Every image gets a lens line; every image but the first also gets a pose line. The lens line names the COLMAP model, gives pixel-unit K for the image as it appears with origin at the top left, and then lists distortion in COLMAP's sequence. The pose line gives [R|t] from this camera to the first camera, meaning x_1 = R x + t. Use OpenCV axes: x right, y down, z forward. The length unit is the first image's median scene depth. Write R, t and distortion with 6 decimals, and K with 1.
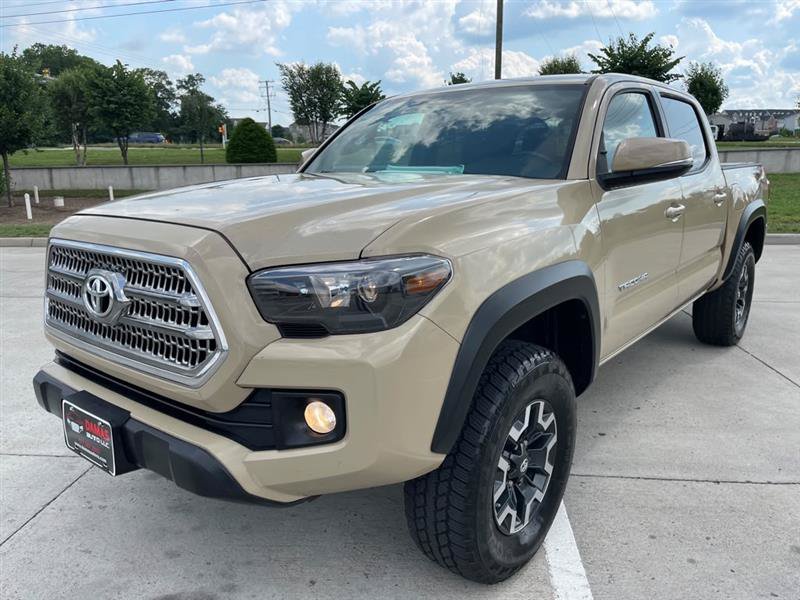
lens RADIAL K [[606.9, 0, 394.5], [0, 606.9, 300.0], [0, 0, 1]] dist [0.073841, -0.103888]
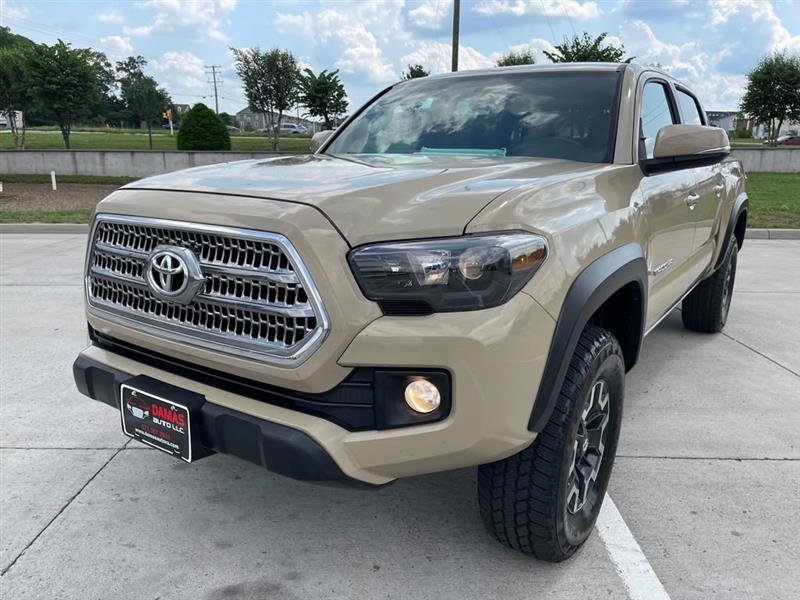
lens RADIAL K [[606.9, 0, 399.6], [0, 606.9, 303.5], [0, 0, 1]] dist [0.073841, -0.103888]
pose [[0.995766, 0.001188, 0.091919, -0.180478], [-0.002749, 0.999854, 0.016849, 0.019178], [-0.091886, -0.017030, 0.995624, 0.022763]]
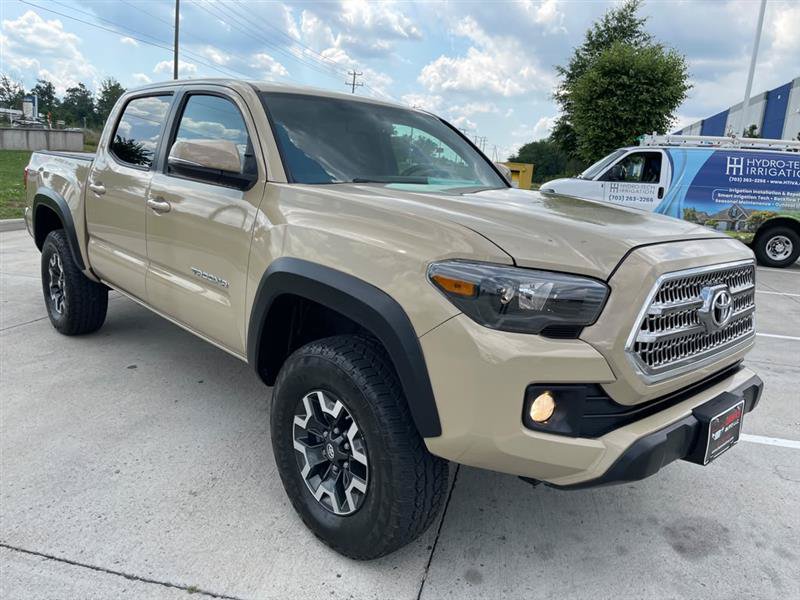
lens RADIAL K [[606.9, 0, 403.5], [0, 606.9, 292.2], [0, 0, 1]] dist [0.073841, -0.103888]
pose [[0.125623, -0.182397, 0.975167, -1.415642], [0.155440, 0.974432, 0.162236, -0.266454], [-0.979825, 0.131200, 0.150763, 1.189419]]
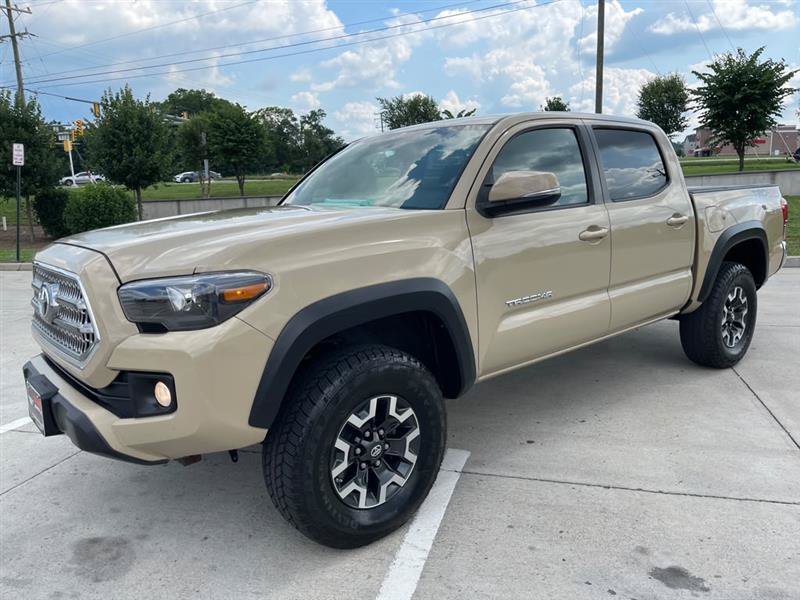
lens RADIAL K [[606.9, 0, 396.4], [0, 606.9, 289.9], [0, 0, 1]] dist [0.073841, -0.103888]
pose [[0.983028, 0.006380, -0.183346, 0.446818], [-0.016525, 0.998412, -0.053859, 0.022227], [0.182711, 0.055975, 0.981572, -0.160542]]
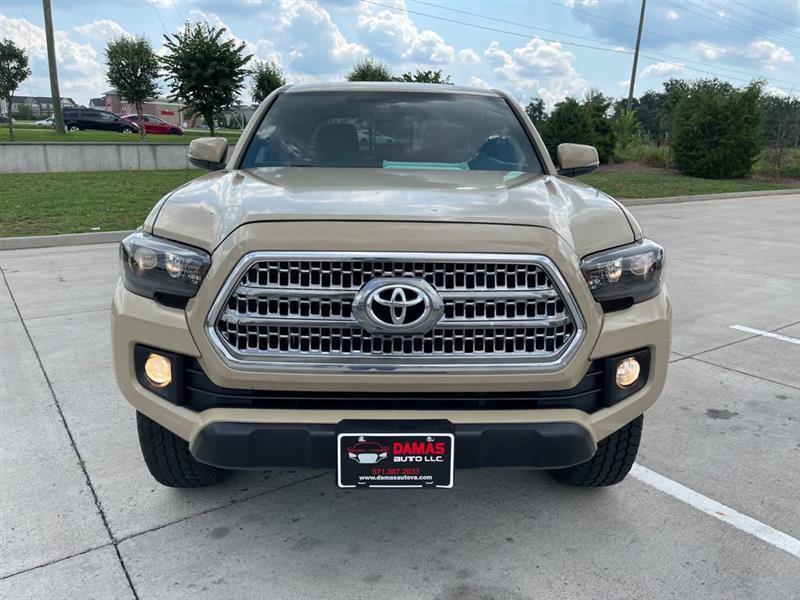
lens RADIAL K [[606.9, 0, 405.6], [0, 606.9, 299.3], [0, 0, 1]] dist [0.073841, -0.103888]
pose [[0.752088, -0.132559, 0.645595, -0.899128], [0.120893, 0.990691, 0.062583, -0.062293], [-0.647881, 0.030980, 0.761112, 0.250595]]
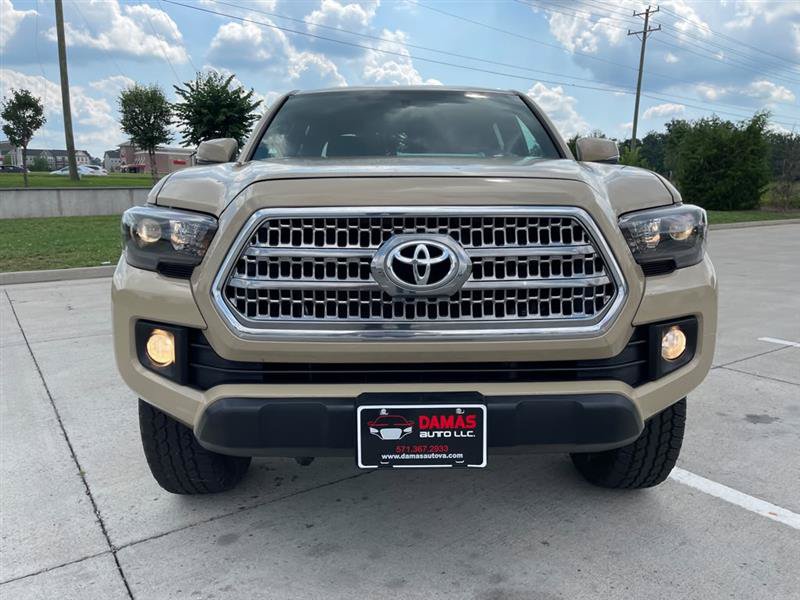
lens RADIAL K [[606.9, 0, 405.3], [0, 606.9, 300.3], [0, 0, 1]] dist [0.073841, -0.103888]
pose [[0.759952, -0.102541, 0.641840, -0.879985], [0.139114, 0.990255, -0.006509, 0.037050], [-0.634917, 0.094236, 0.766811, 0.319896]]
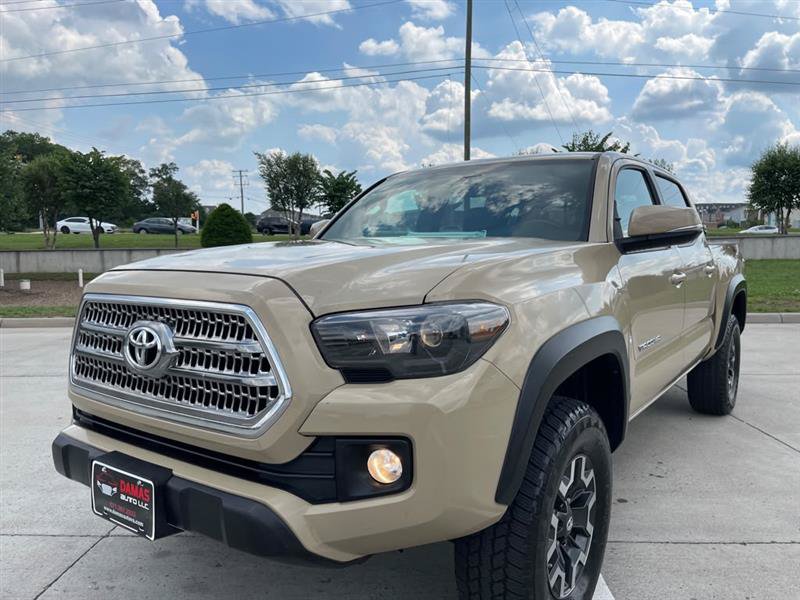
lens RADIAL K [[606.9, 0, 405.9], [0, 606.9, 300.9], [0, 0, 1]] dist [0.073841, -0.103888]
pose [[0.997654, 0.000846, 0.068448, -0.112265], [0.008568, 0.990517, -0.137120, 0.047526], [-0.067915, 0.137385, 0.988187, -0.000033]]
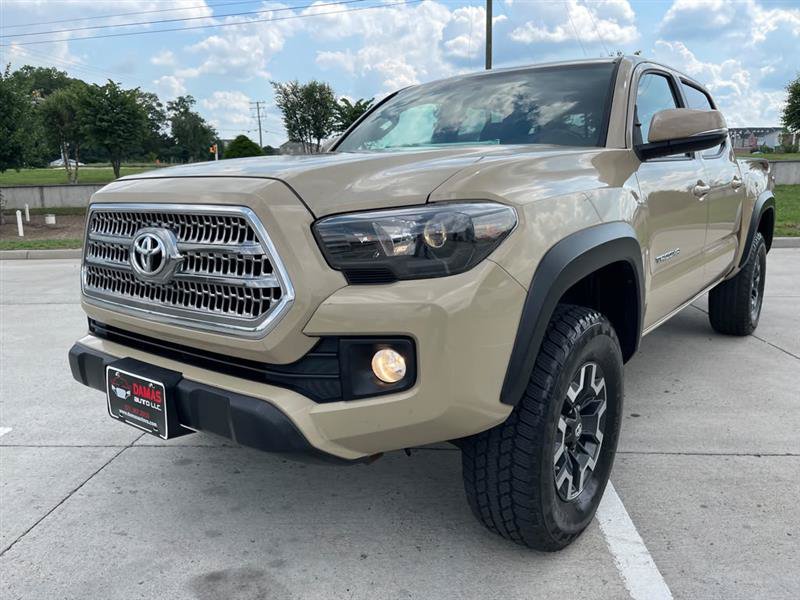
lens RADIAL K [[606.9, 0, 403.1], [0, 606.9, 291.5], [0, 0, 1]] dist [0.073841, -0.103888]
pose [[0.999513, -0.012382, 0.028645, -0.090729], [0.013649, 0.998918, -0.044468, 0.085131], [-0.028063, 0.044837, 0.998600, 0.017739]]
